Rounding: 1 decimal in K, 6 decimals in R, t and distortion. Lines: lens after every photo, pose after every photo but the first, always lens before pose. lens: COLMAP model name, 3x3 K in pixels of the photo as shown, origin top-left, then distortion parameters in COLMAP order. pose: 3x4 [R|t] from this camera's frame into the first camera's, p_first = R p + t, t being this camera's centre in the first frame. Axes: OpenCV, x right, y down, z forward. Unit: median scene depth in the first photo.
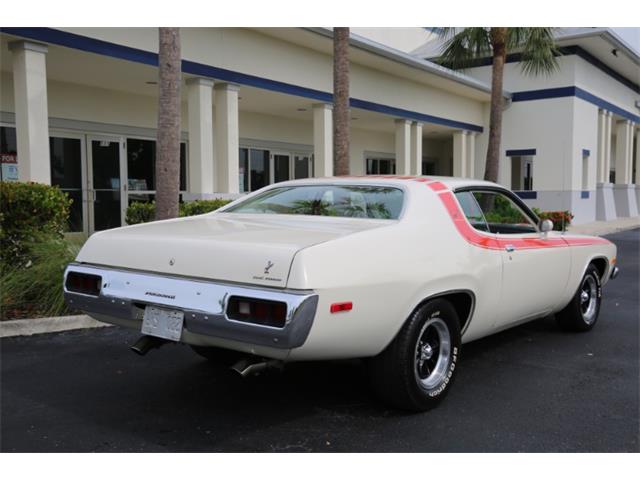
lens RADIAL K [[679.7, 0, 322.7], [0, 679.7, 241.6], [0, 0, 1]] dist [0.050637, 0.024012]
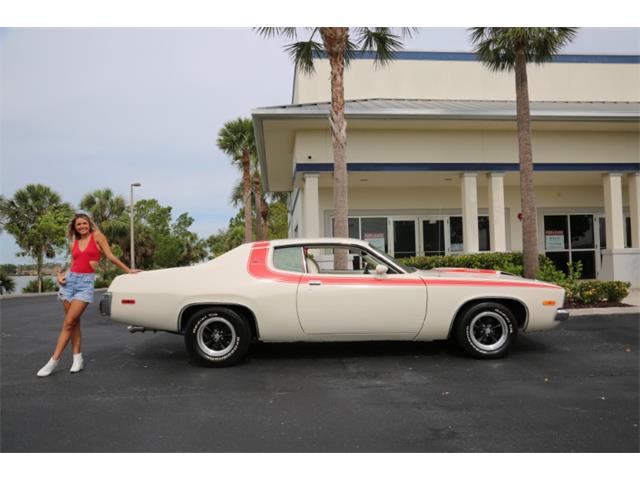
lens RADIAL K [[498.5, 0, 317.5], [0, 498.5, 249.8], [0, 0, 1]] dist [-0.060891, 0.006542]
pose [[0.626783, -0.033880, -0.778457, 0.389245], [-0.030585, 0.997215, -0.068027, 0.003824], [0.778593, 0.066447, 0.624001, 0.103294]]
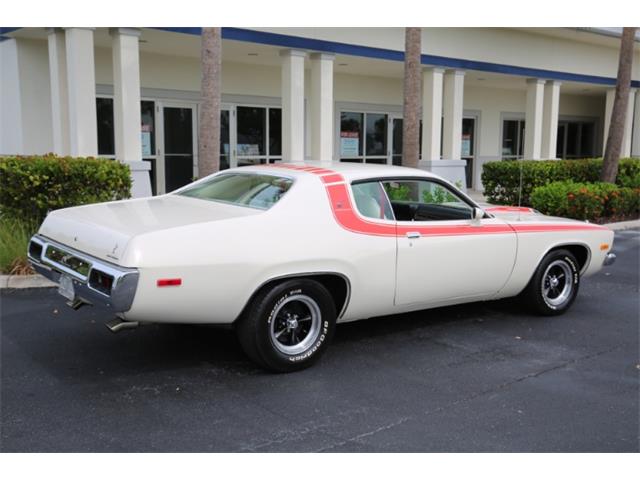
lens RADIAL K [[706.5, 0, 322.0], [0, 706.5, 245.6], [0, 0, 1]] dist [0.073723, 0.012935]
pose [[0.963847, 0.046300, -0.262403, 0.146103], [-0.028895, 0.997142, 0.069807, -0.016350], [0.264885, -0.059701, 0.962430, -0.042314]]
